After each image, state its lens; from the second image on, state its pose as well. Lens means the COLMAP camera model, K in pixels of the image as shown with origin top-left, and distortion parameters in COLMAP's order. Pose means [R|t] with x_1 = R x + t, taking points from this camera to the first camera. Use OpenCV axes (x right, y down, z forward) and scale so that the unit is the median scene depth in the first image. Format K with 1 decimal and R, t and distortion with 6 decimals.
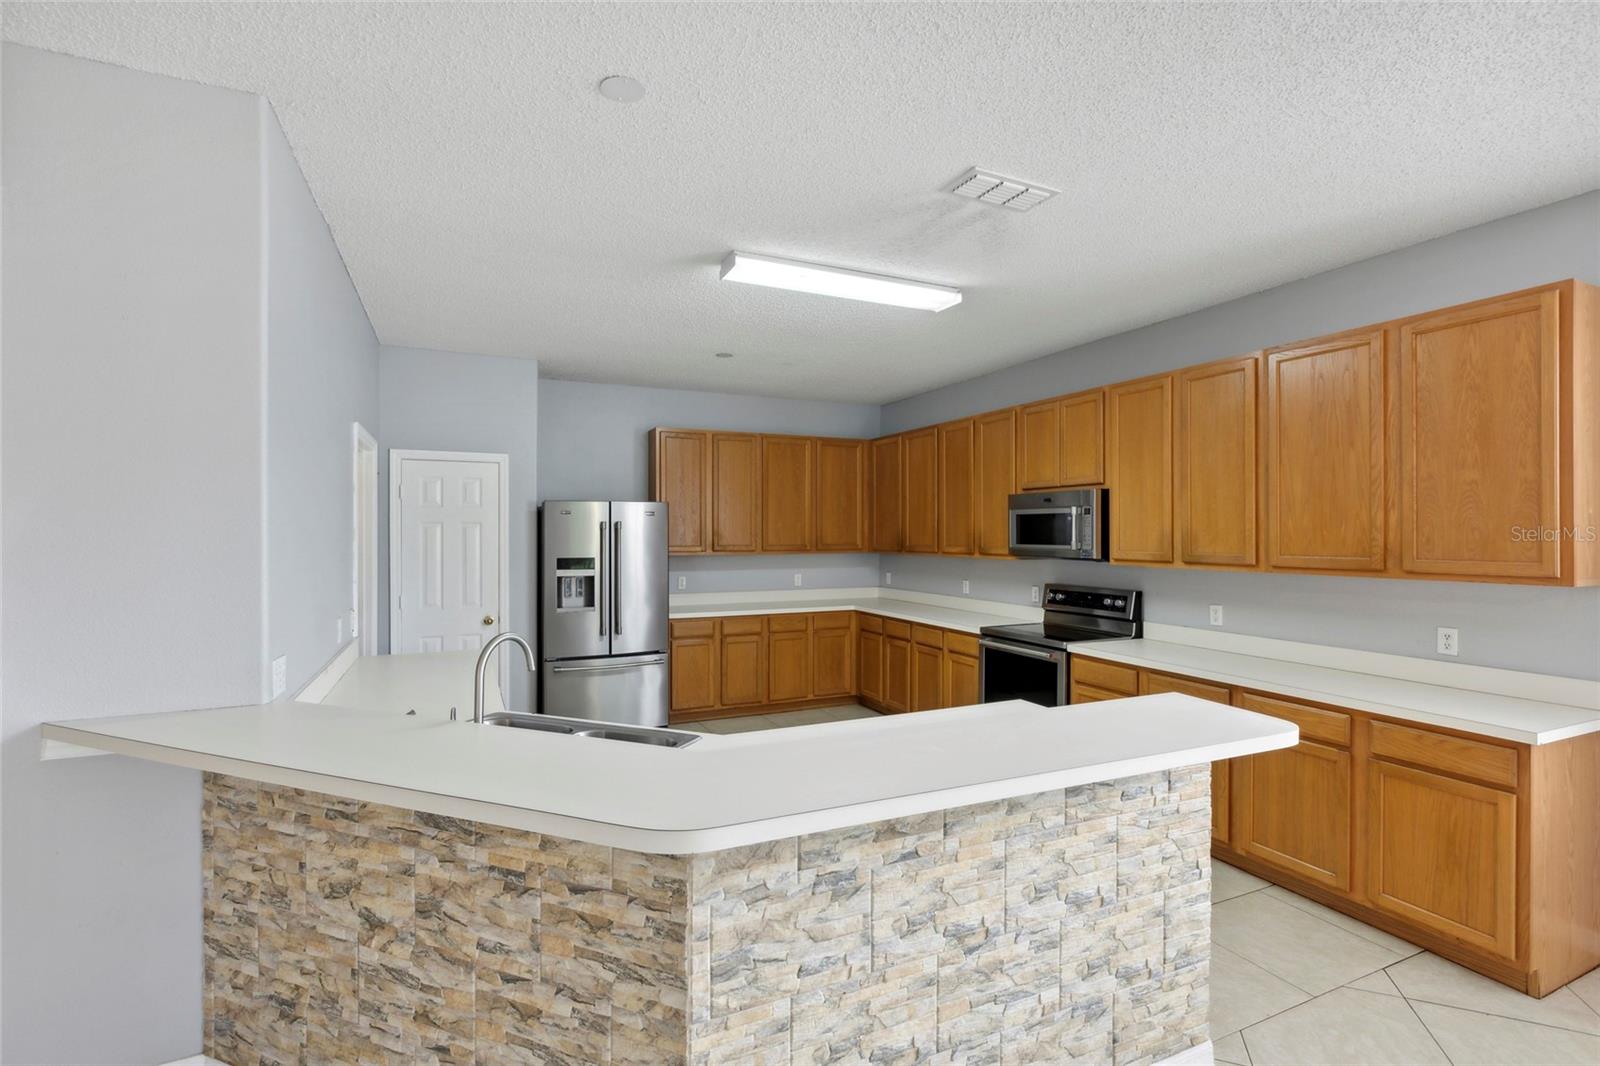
lens RADIAL K [[725.9, 0, 797.8], [0, 725.9, 532.5], [0, 0, 1]] dist [0.002605, -0.000478]
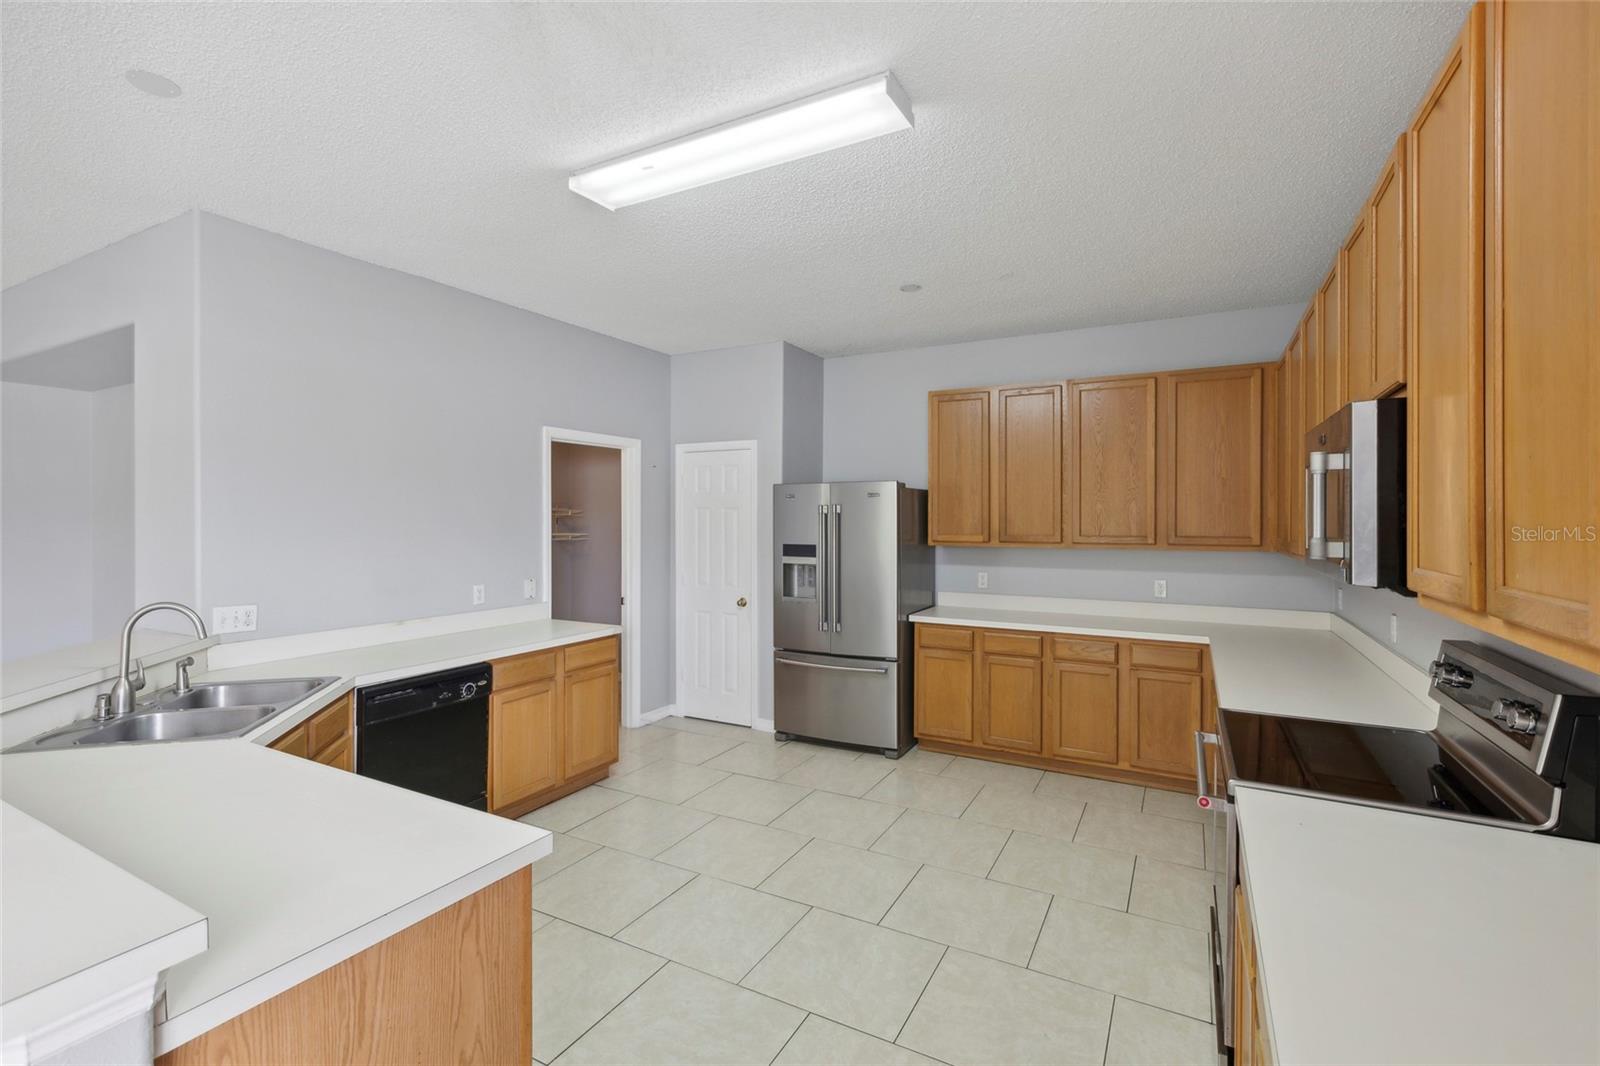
lens RADIAL K [[725.9, 0, 792.4], [0, 725.9, 518.9], [0, 0, 1]] dist [0.002605, -0.000478]
pose [[0.601188, -0.000521, -0.799108, 0.965214], [-0.001761, 0.999996, -0.001977, 0.009100], [0.799106, 0.002596, 0.601185, 0.955645]]
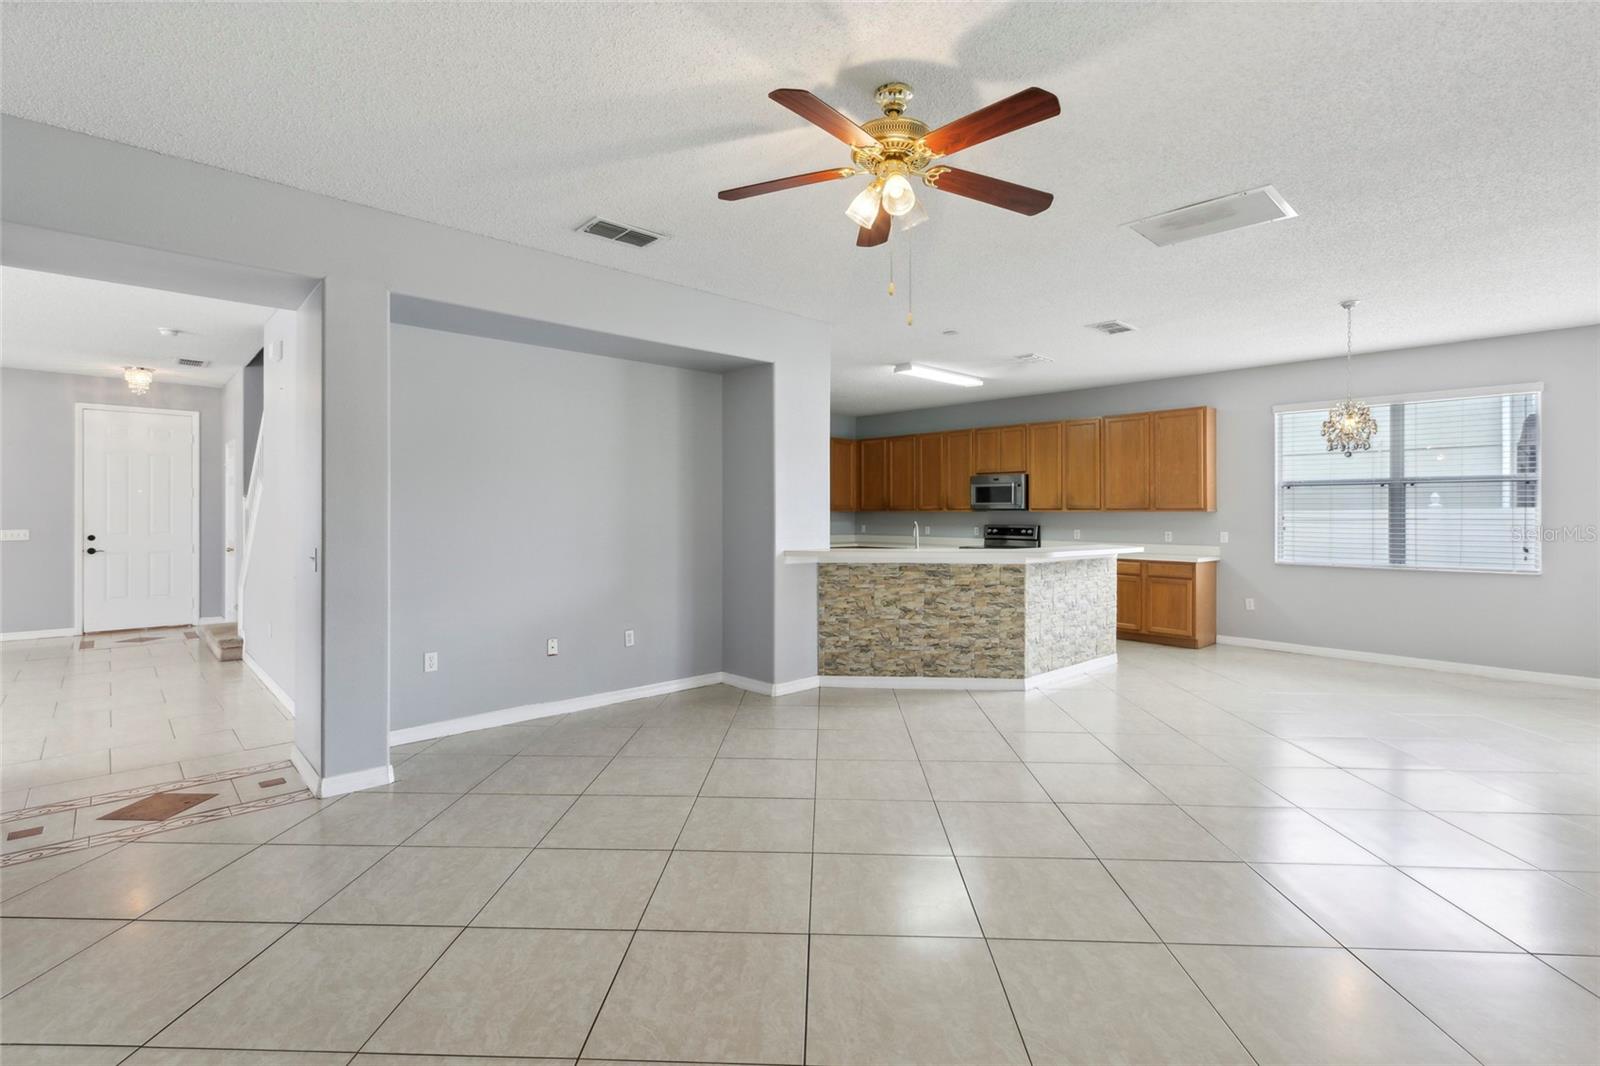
lens RADIAL K [[725.9, 0, 808.6], [0, 725.9, 510.0], [0, 0, 1]] dist [0.002605, -0.000478]
pose [[0.949006, 0.003980, 0.315234, -1.425736], [-0.002743, 0.999987, -0.004365, 0.090212], [-0.315248, 0.003278, 0.949004, -1.313989]]
